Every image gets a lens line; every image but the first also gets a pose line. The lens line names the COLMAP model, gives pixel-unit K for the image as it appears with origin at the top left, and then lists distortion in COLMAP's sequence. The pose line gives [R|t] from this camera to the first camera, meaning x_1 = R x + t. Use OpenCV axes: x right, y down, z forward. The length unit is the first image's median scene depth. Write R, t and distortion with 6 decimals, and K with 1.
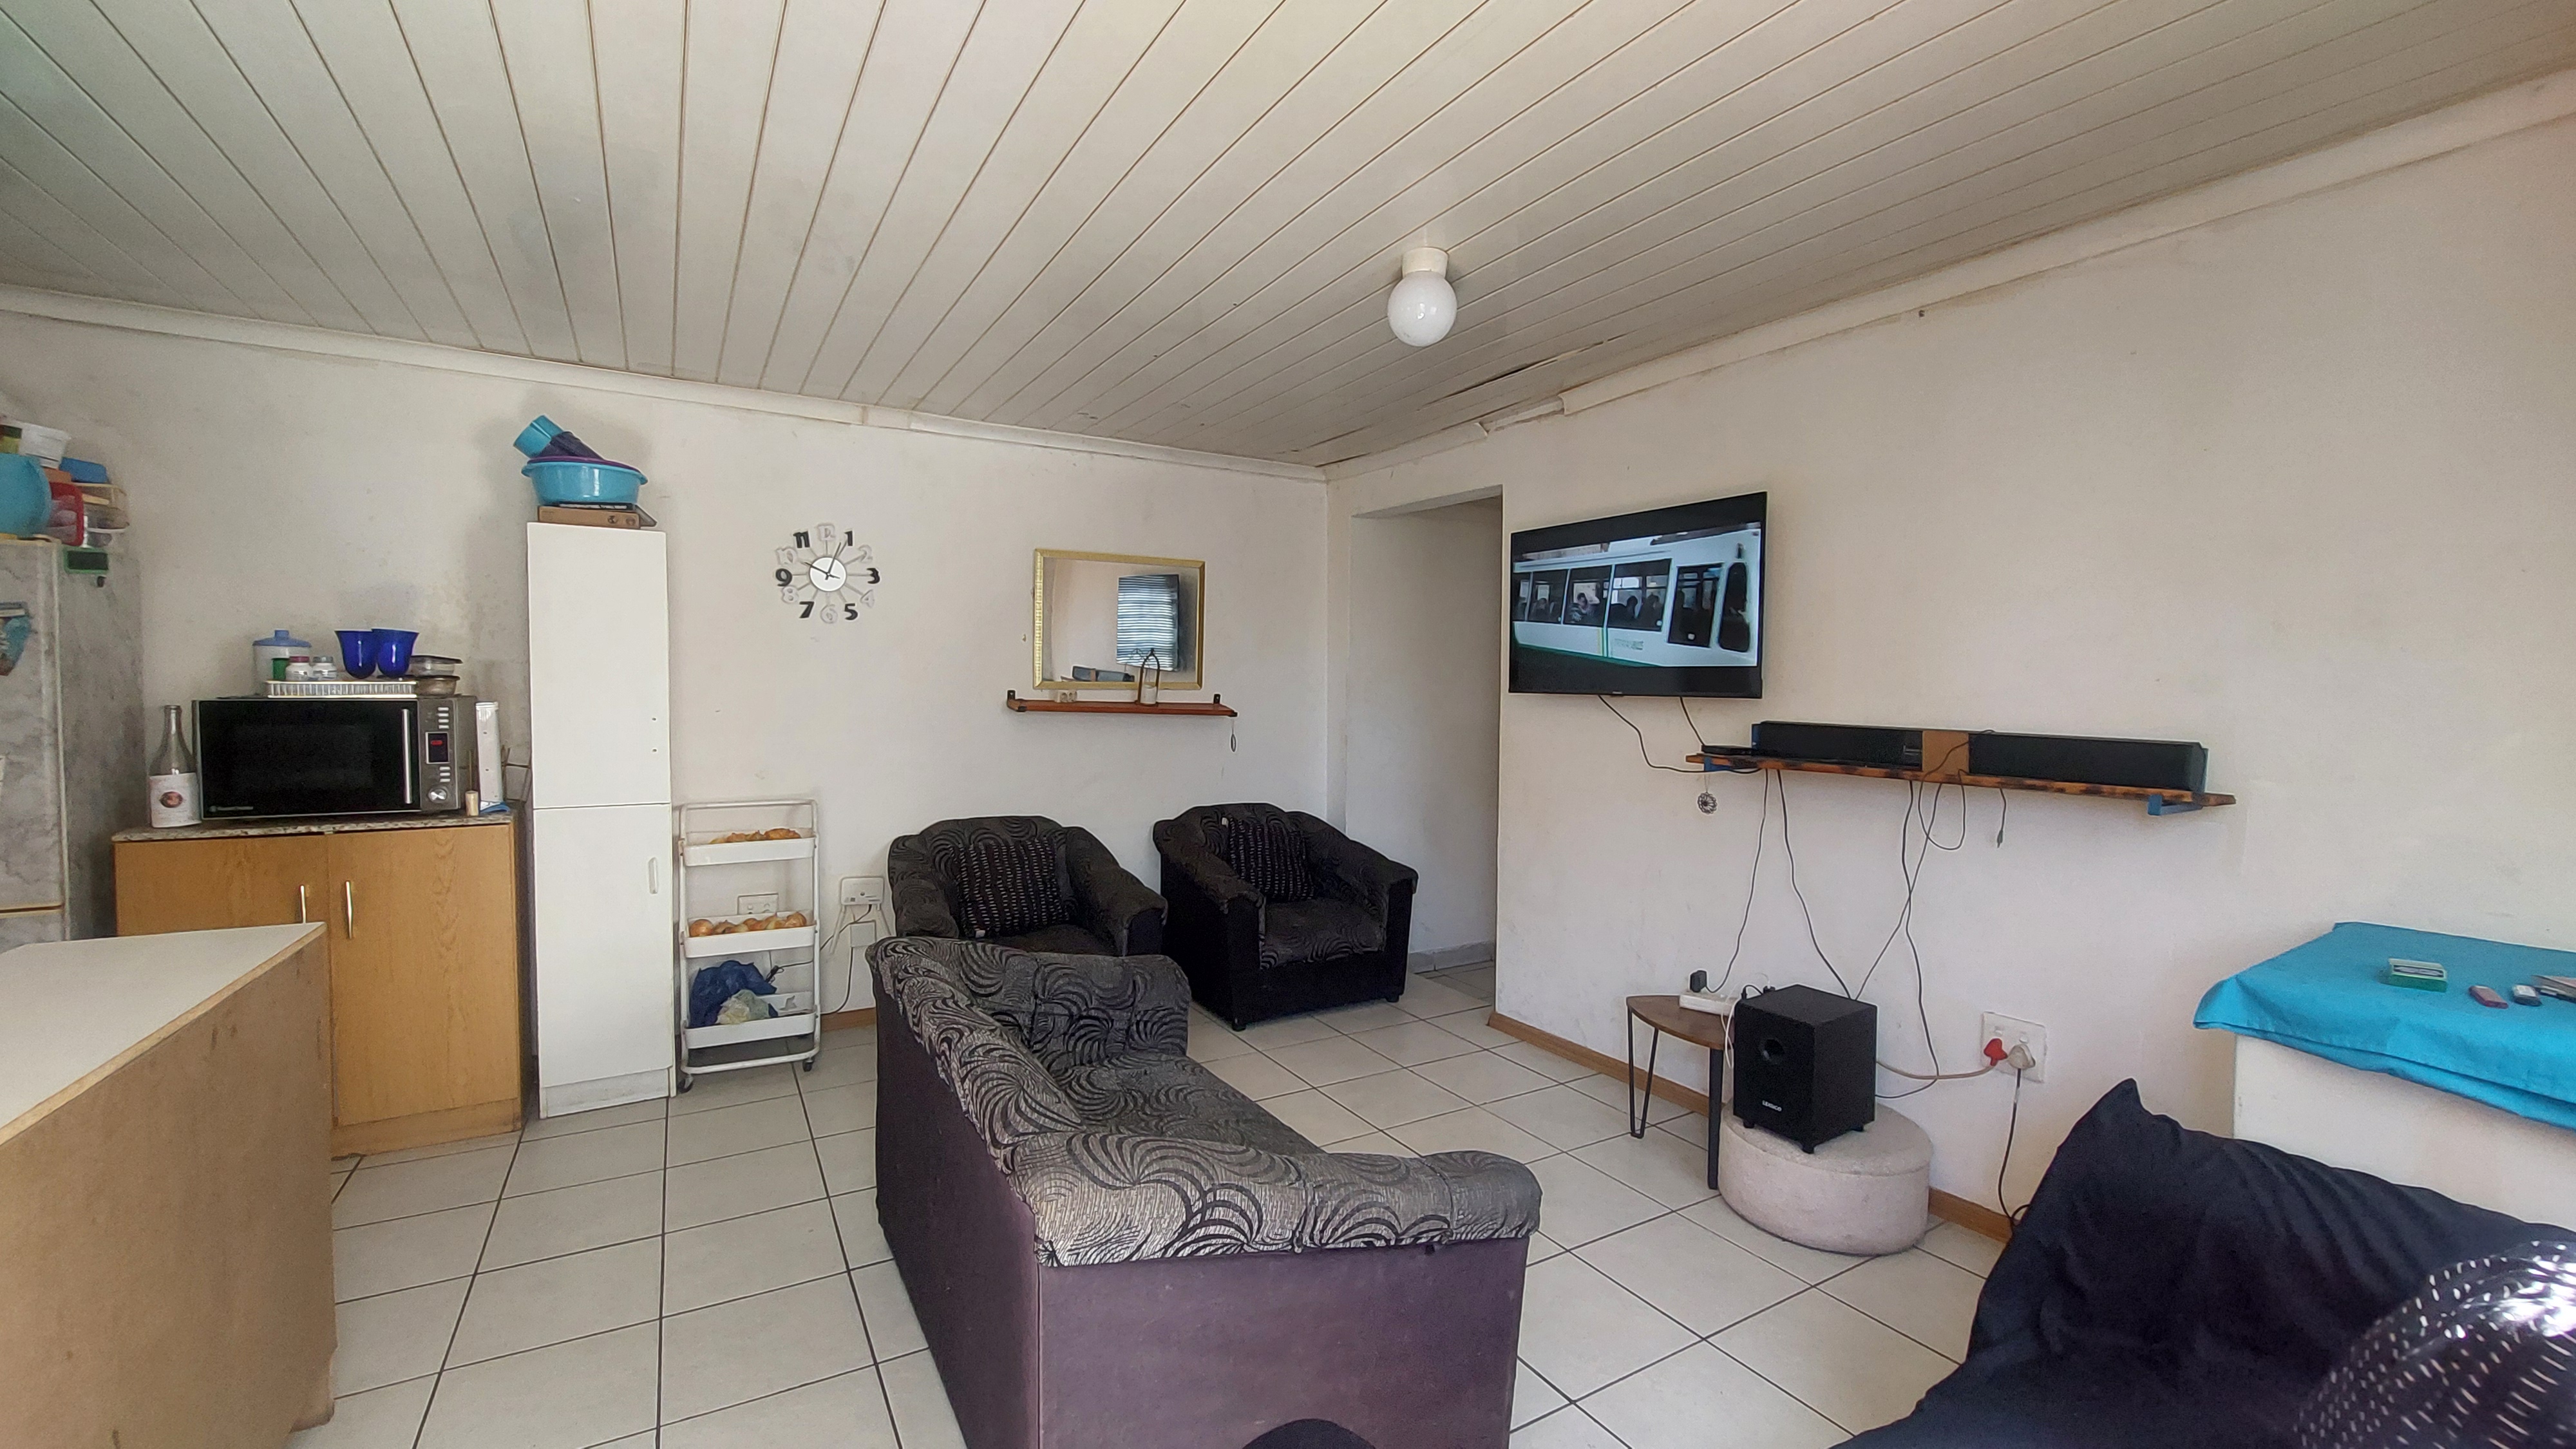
lens RADIAL K [[1030.5, 0, 1271.3], [0, 1030.5, 726.6], [0, 0, 1]] dist [0.000655, -0.000018]
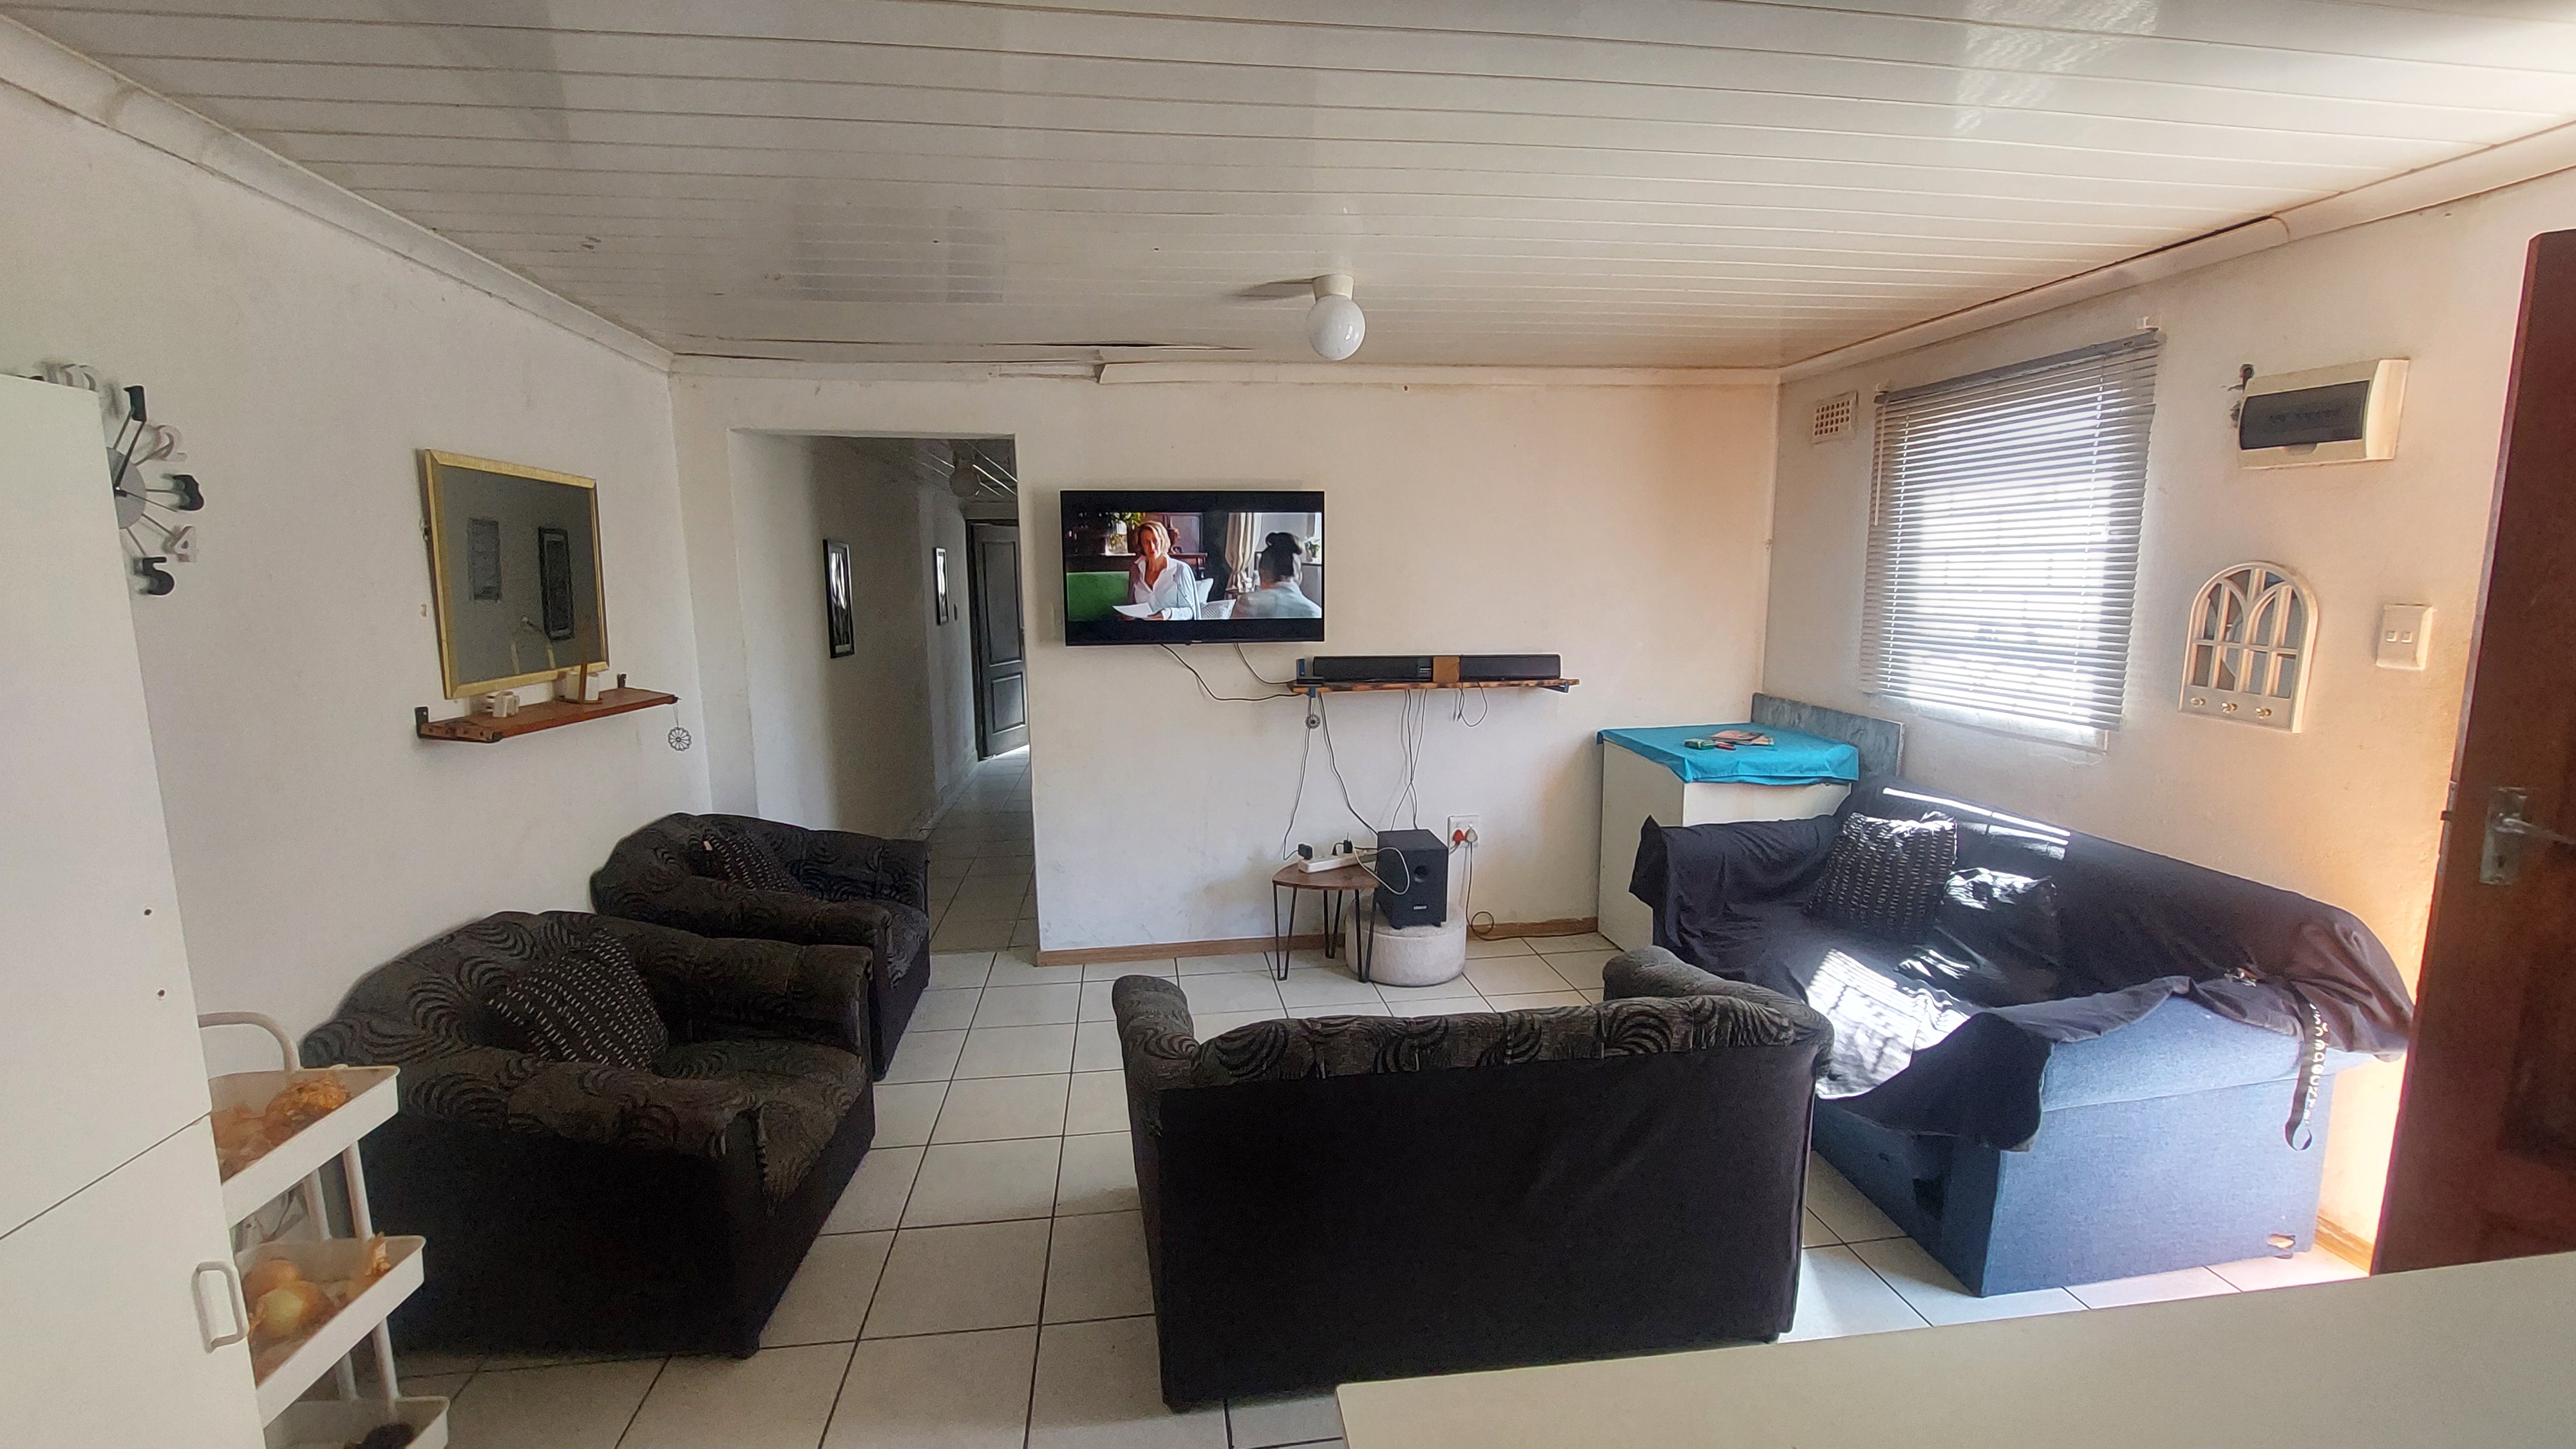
lens RADIAL K [[1030.5, 0, 1271.3], [0, 1030.5, 726.6], [0, 0, 1]] dist [0.000655, -0.000018]
pose [[0.381680, -0.149174, 0.912177, -0.842775], [0.054249, 0.988805, 0.139006, -0.111455], [-0.922701, -0.003571, 0.385500, 0.531282]]
